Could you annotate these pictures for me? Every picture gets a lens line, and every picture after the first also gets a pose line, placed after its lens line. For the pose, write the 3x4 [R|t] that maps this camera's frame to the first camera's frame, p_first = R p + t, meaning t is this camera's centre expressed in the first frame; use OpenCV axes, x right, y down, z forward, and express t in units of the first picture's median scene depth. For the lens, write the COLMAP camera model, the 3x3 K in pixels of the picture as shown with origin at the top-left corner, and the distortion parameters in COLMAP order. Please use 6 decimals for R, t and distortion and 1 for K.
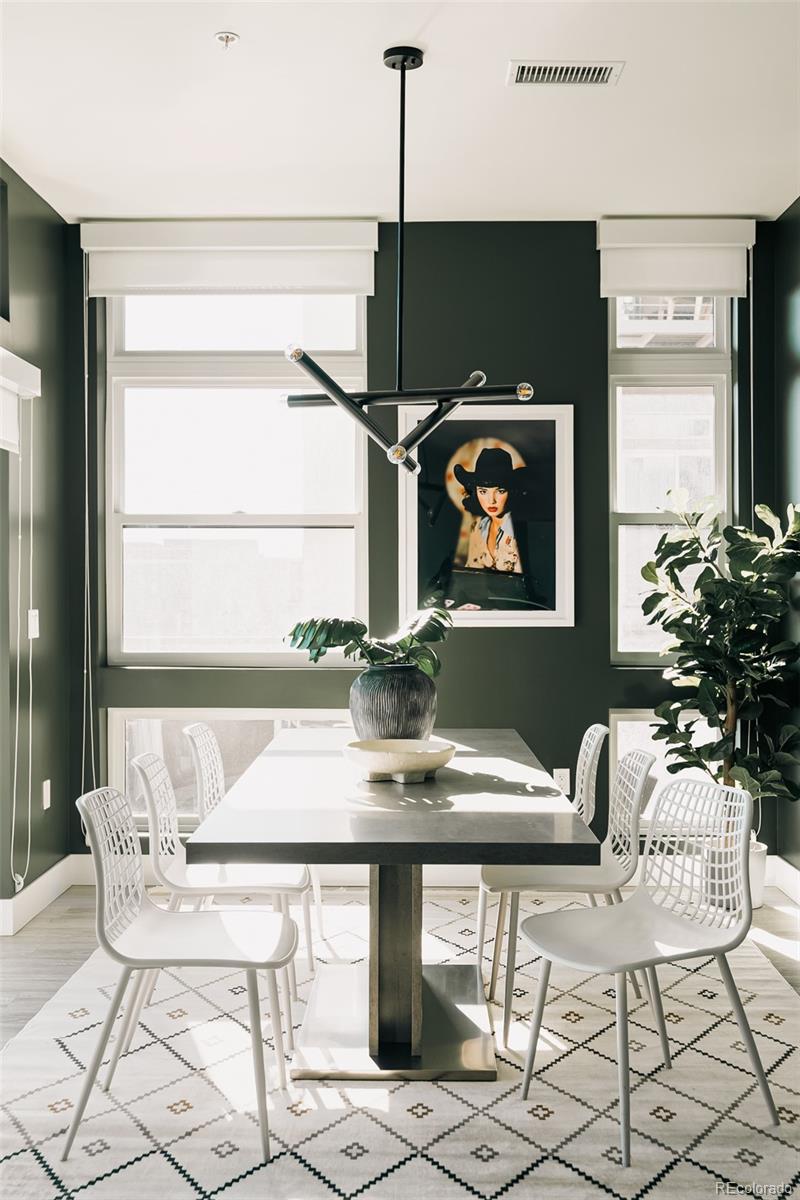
lens RADIAL K [[1269.1, 0, 402.3], [0, 1269.1, 593.0], [0, 0, 1]] dist [-0.001705, 0.000000]
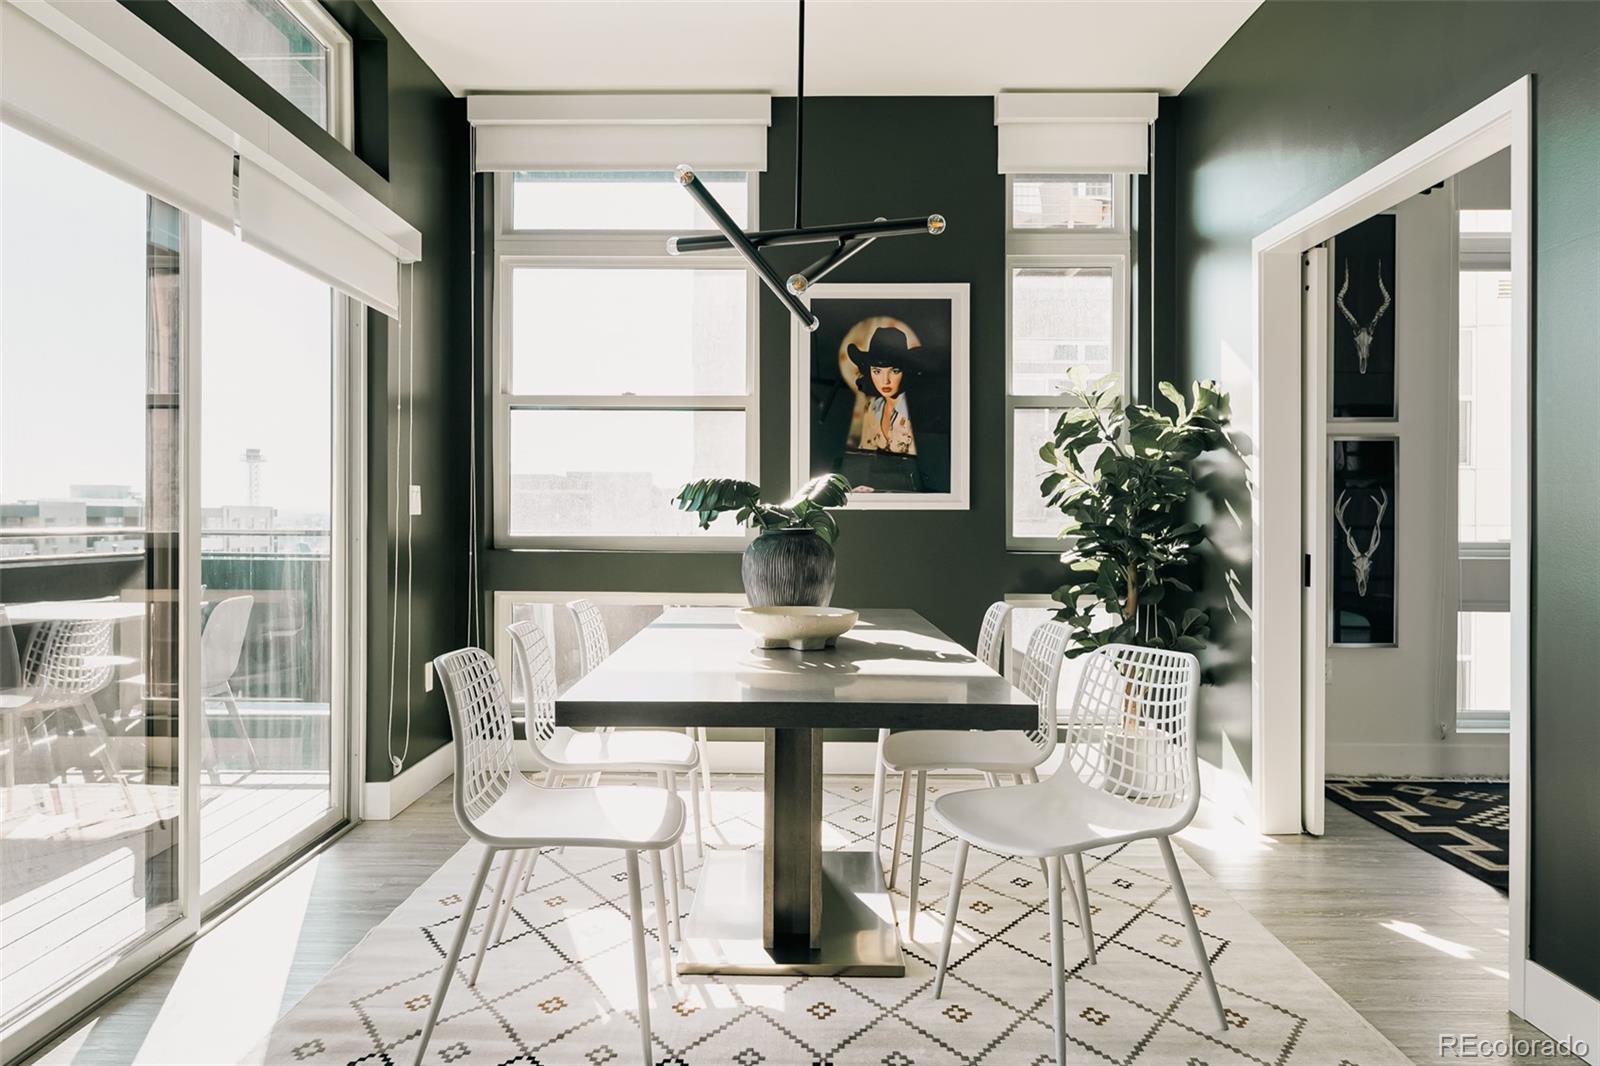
lens RADIAL K [[1154.0, 0, 779.4], [0, 1154.0, 526.7], [0, 0, 1]] dist [-0.004022, 0.007078]
pose [[0.999984, 0.004403, -0.003467, -0.008139], [-0.004393, 0.999986, 0.003004, 0.037509], [0.003480, -0.002989, 0.999989, 0.108861]]
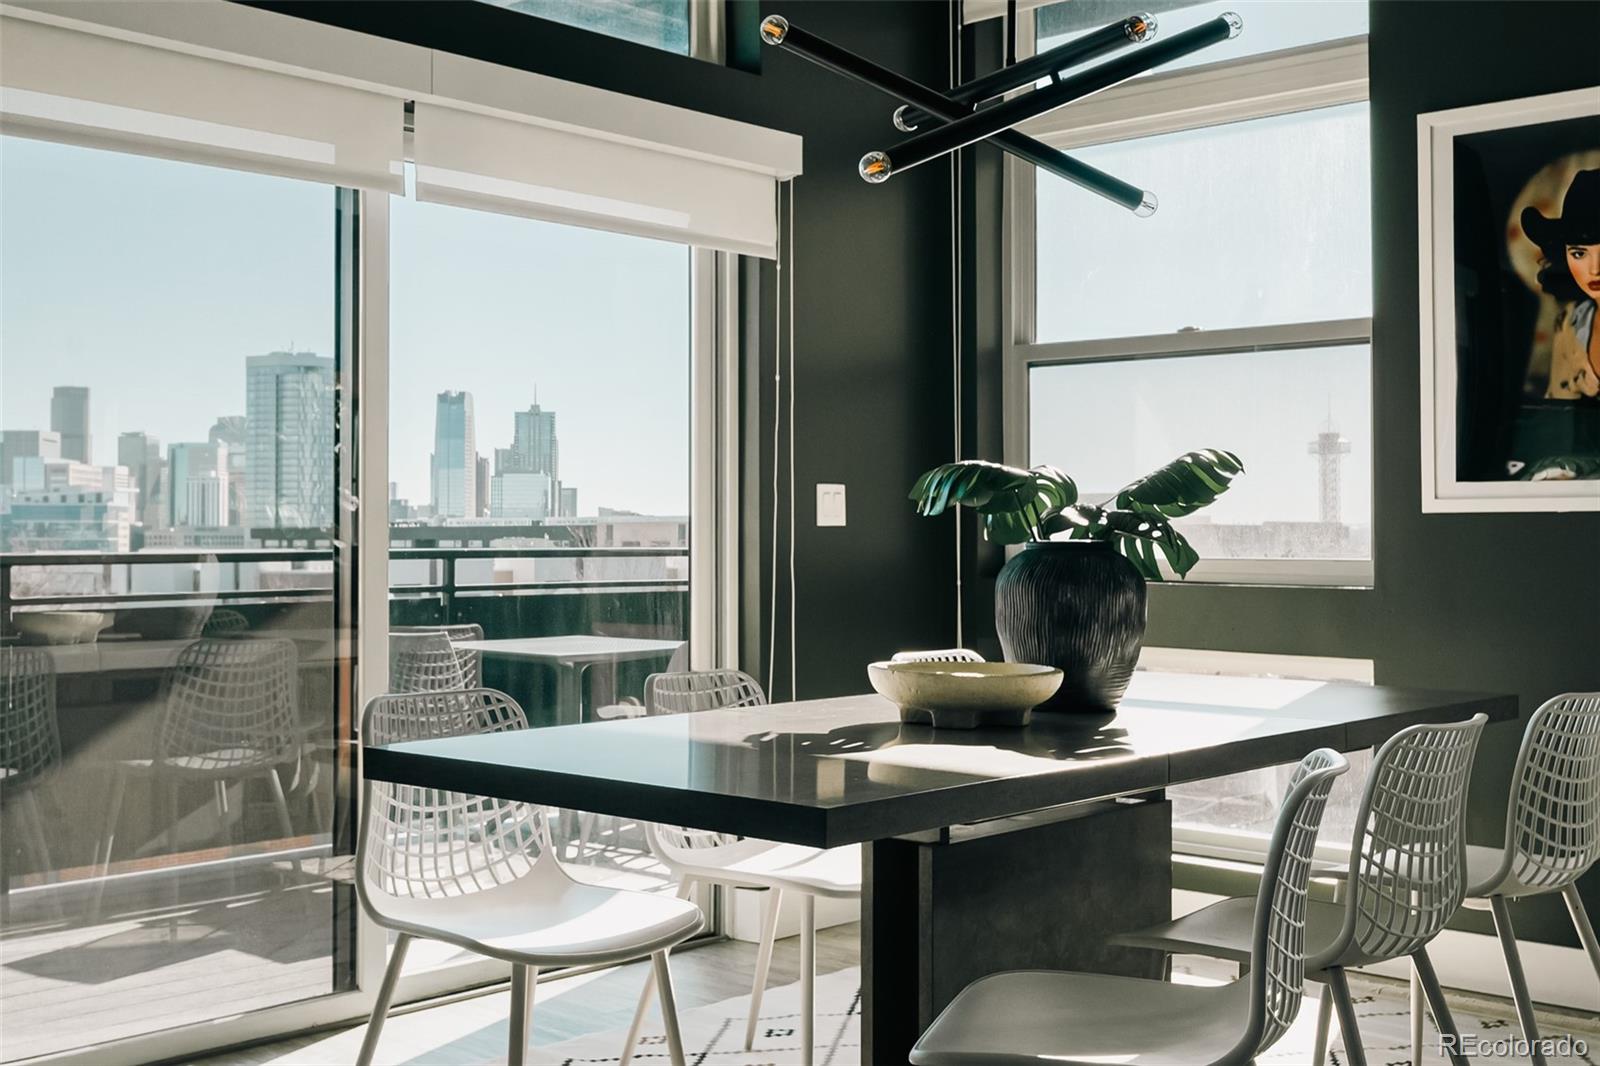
lens RADIAL K [[1871.5, 0, 667.0], [0, 1871.5, 509.2], [0, 0, 1]] dist [-0.010276, 0.000000]
pose [[0.720068, -0.007955, -0.693858, 0.327427], [-0.005438, 0.999839, -0.017107, 0.041216], [0.693882, 0.016092, 0.719909, 0.184703]]
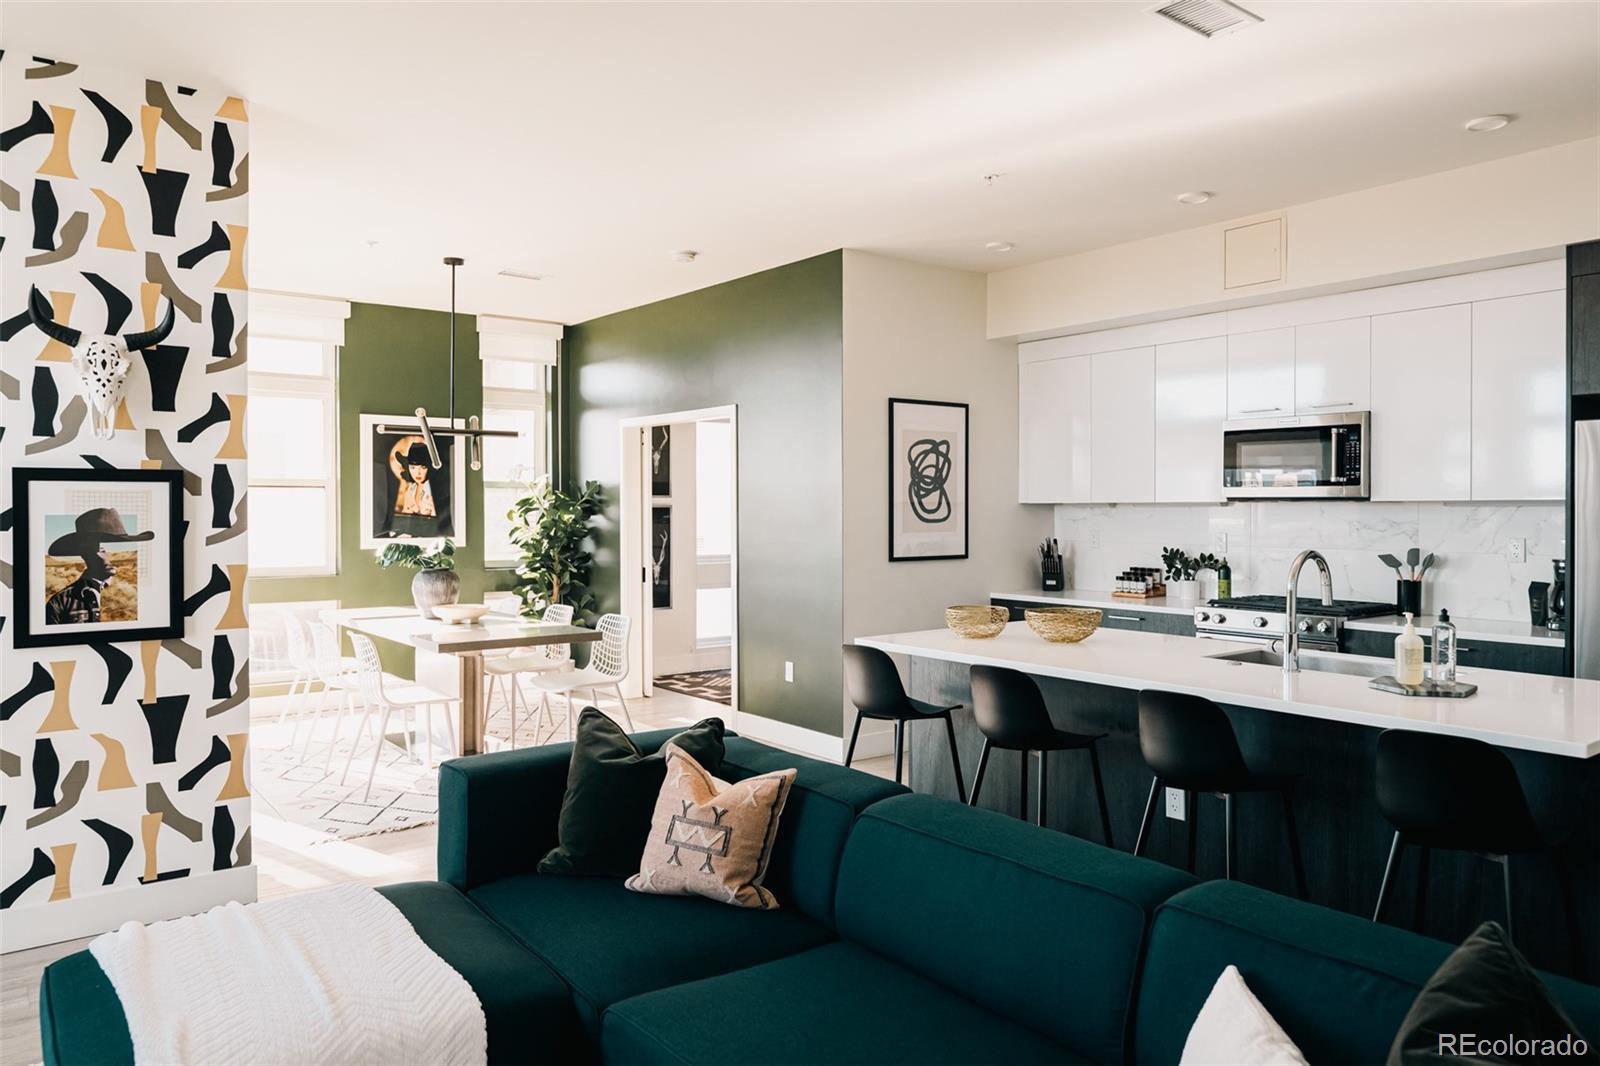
lens RADIAL K [[1084.3, 0, 794.3], [0, 1084.3, 513.6], [0, 0, 1]] dist [-0.005183, 0.008887]
pose [[0.788930, -0.002835, 0.614476, -0.424114], [0.003541, 0.999994, 0.000067, -0.017144], [-0.614472, 0.002123, 0.788935, -0.454418]]
